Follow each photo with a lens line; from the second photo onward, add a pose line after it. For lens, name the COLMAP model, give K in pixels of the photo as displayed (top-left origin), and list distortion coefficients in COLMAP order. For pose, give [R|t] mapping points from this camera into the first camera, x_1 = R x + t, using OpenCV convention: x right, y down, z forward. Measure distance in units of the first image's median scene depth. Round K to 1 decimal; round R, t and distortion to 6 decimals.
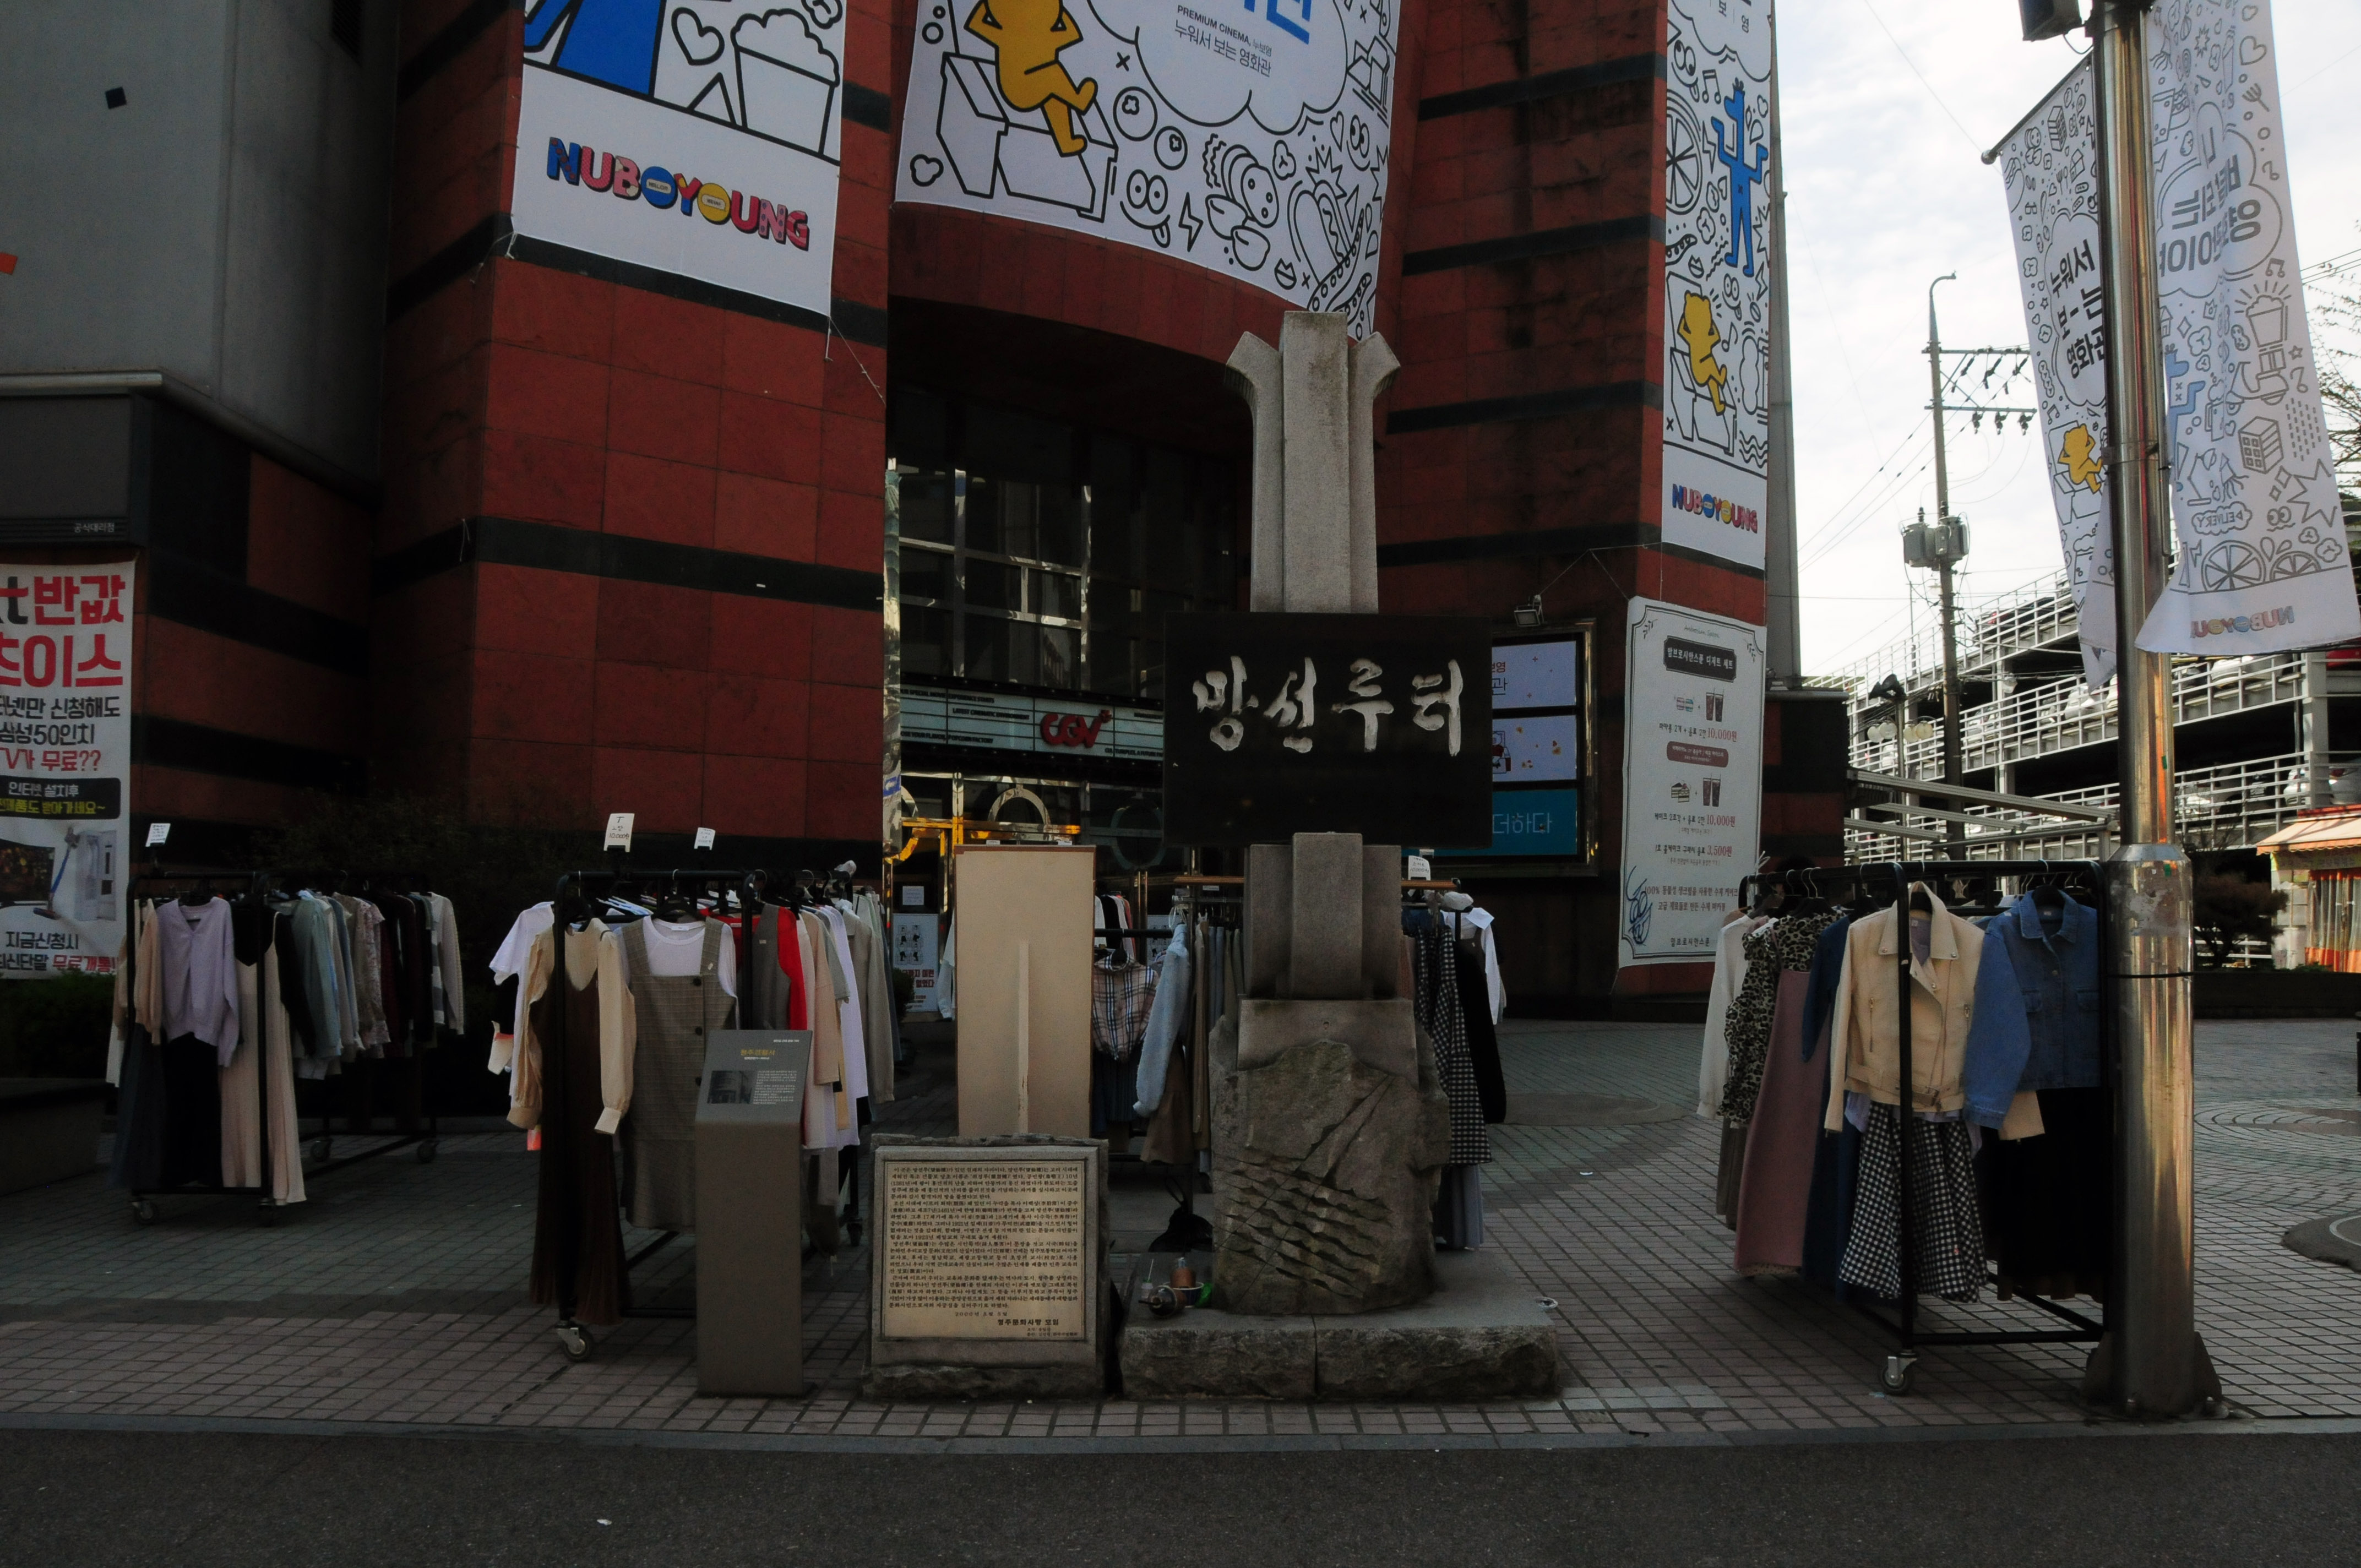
lens RADIAL K [[1829.2, 0, 1154.6], [0, 1829.2, 826.9], [0, 0, 1]] dist [-0.163114, 0.016171]
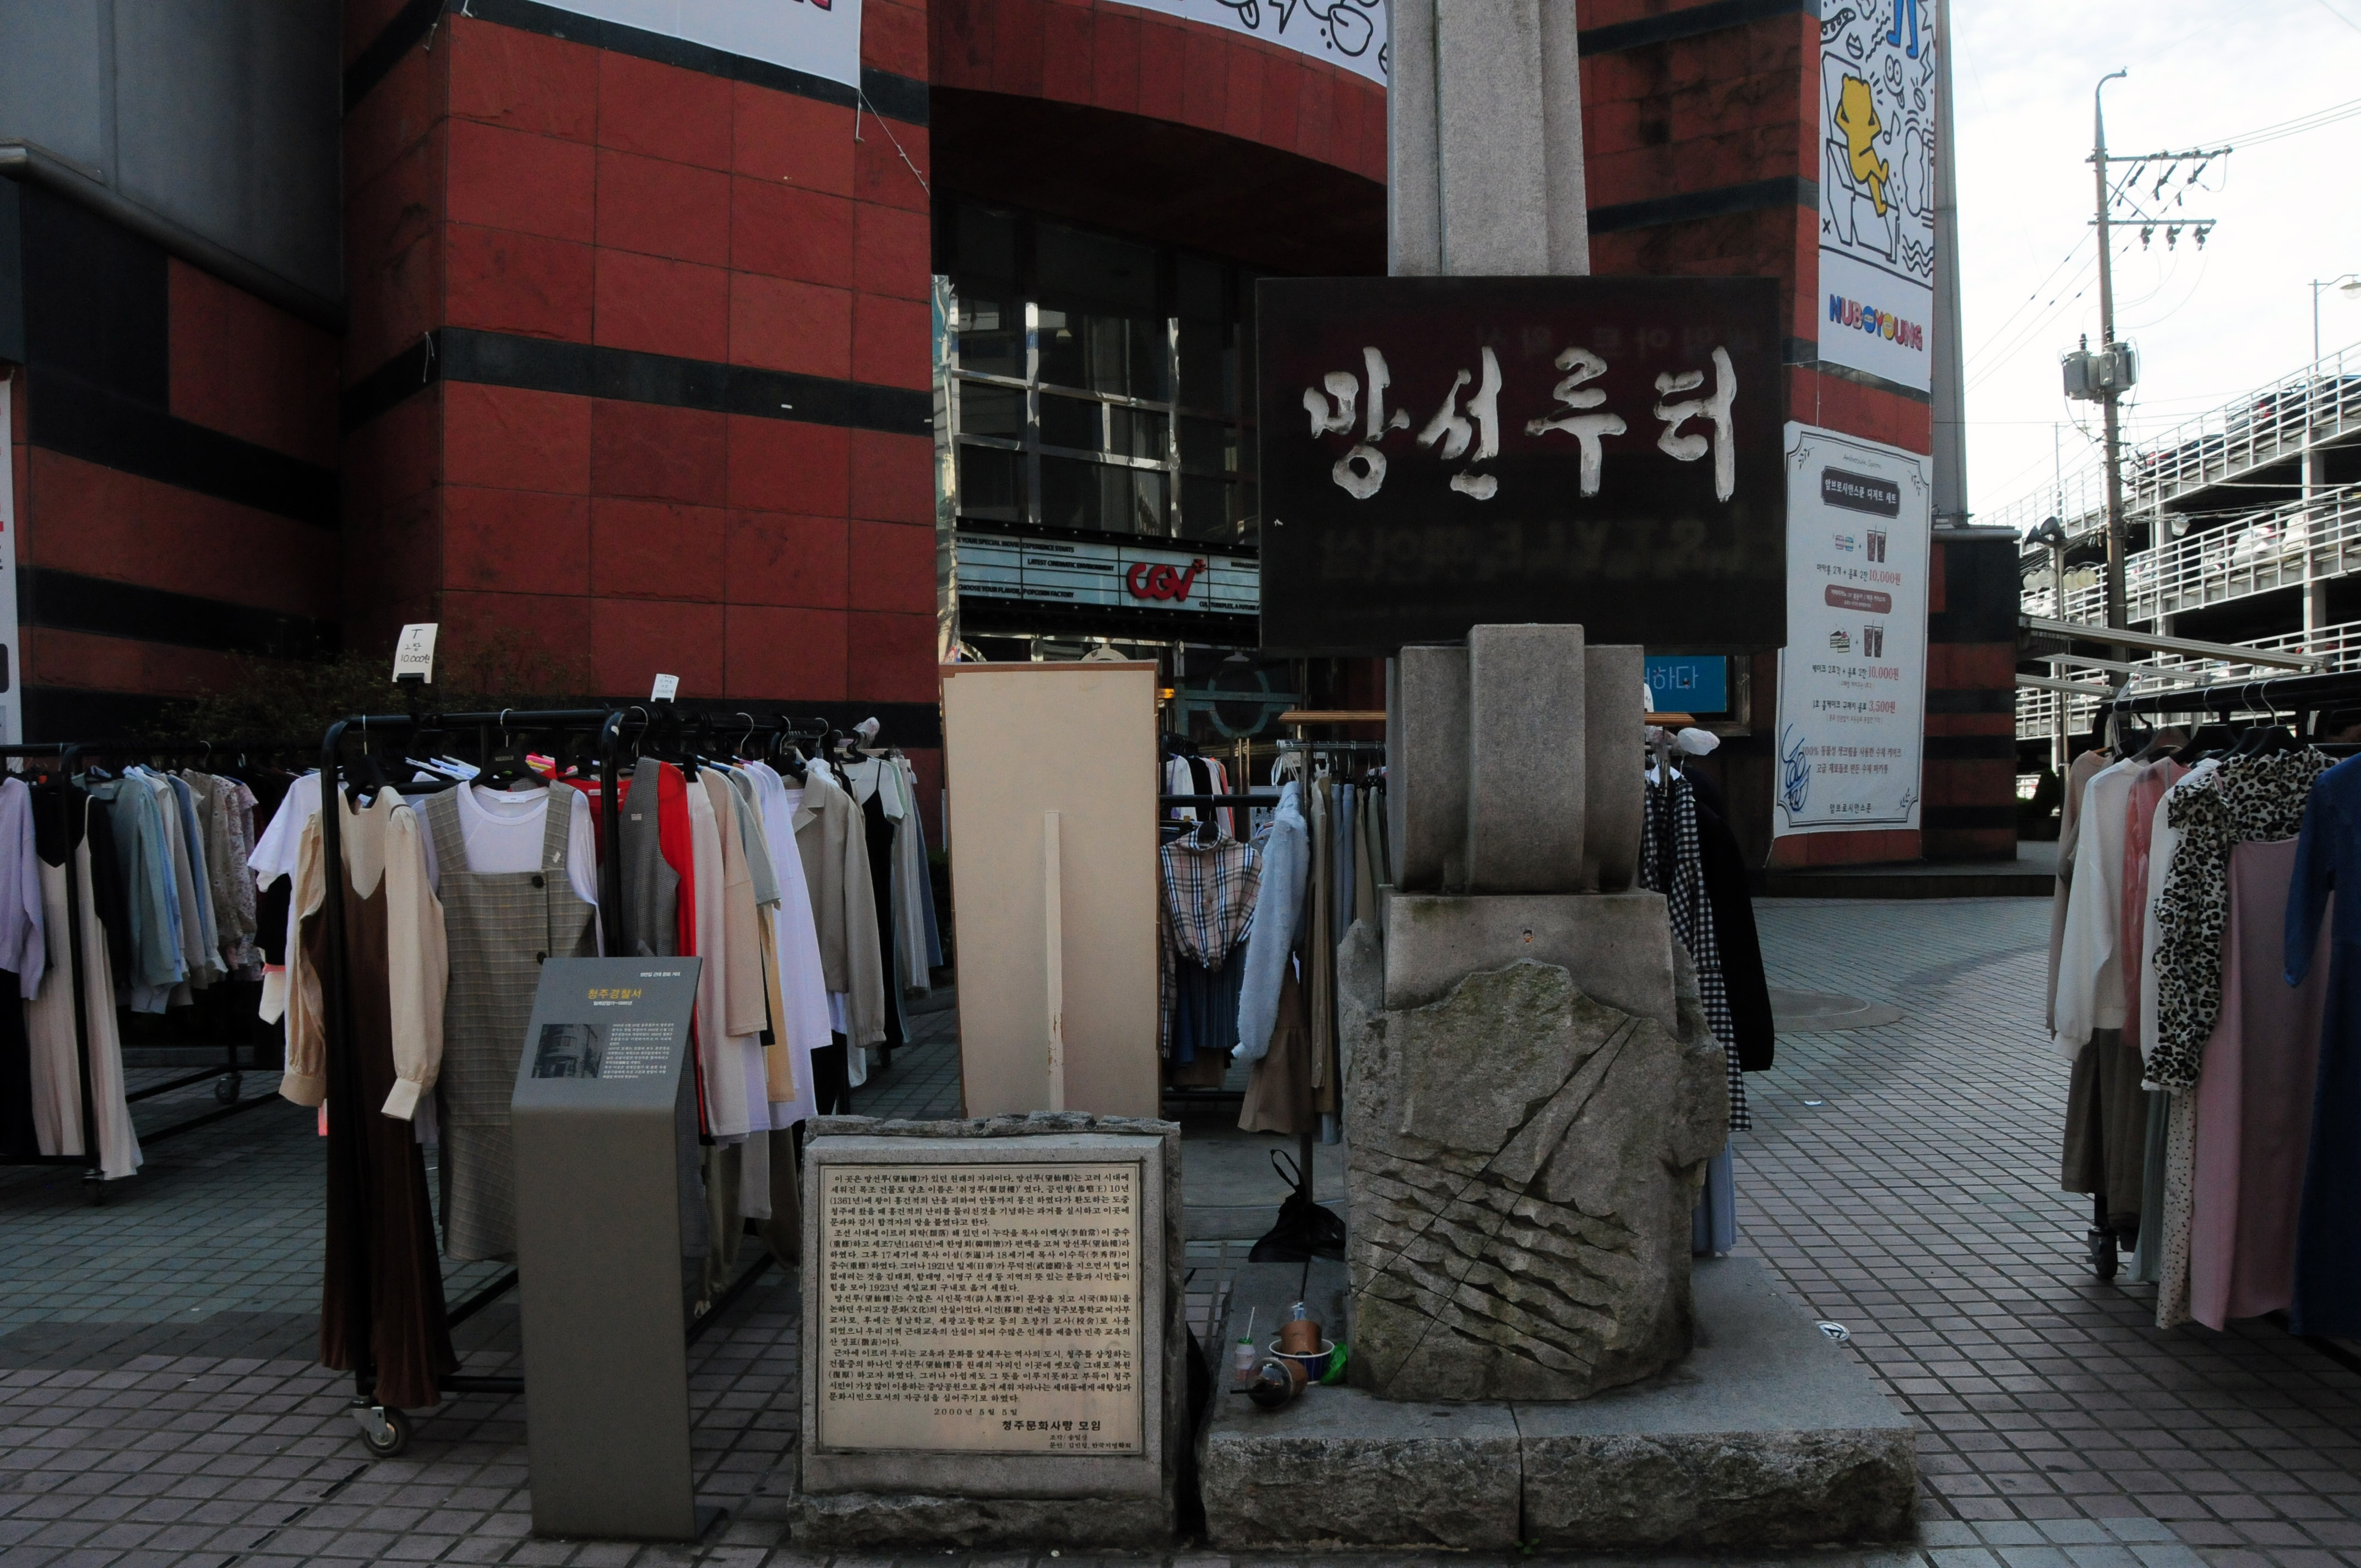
lens RADIAL K [[1829.2, 0, 1166.4], [0, 1829.2, 808.2], [0, 0, 1]] dist [-0.163114, 0.016171]
pose [[0.998579, -0.016065, -0.050807, 0.002285], [0.018940, 0.998216, 0.056618, 0.018055], [0.049807, -0.057500, 0.997102, 0.244753]]
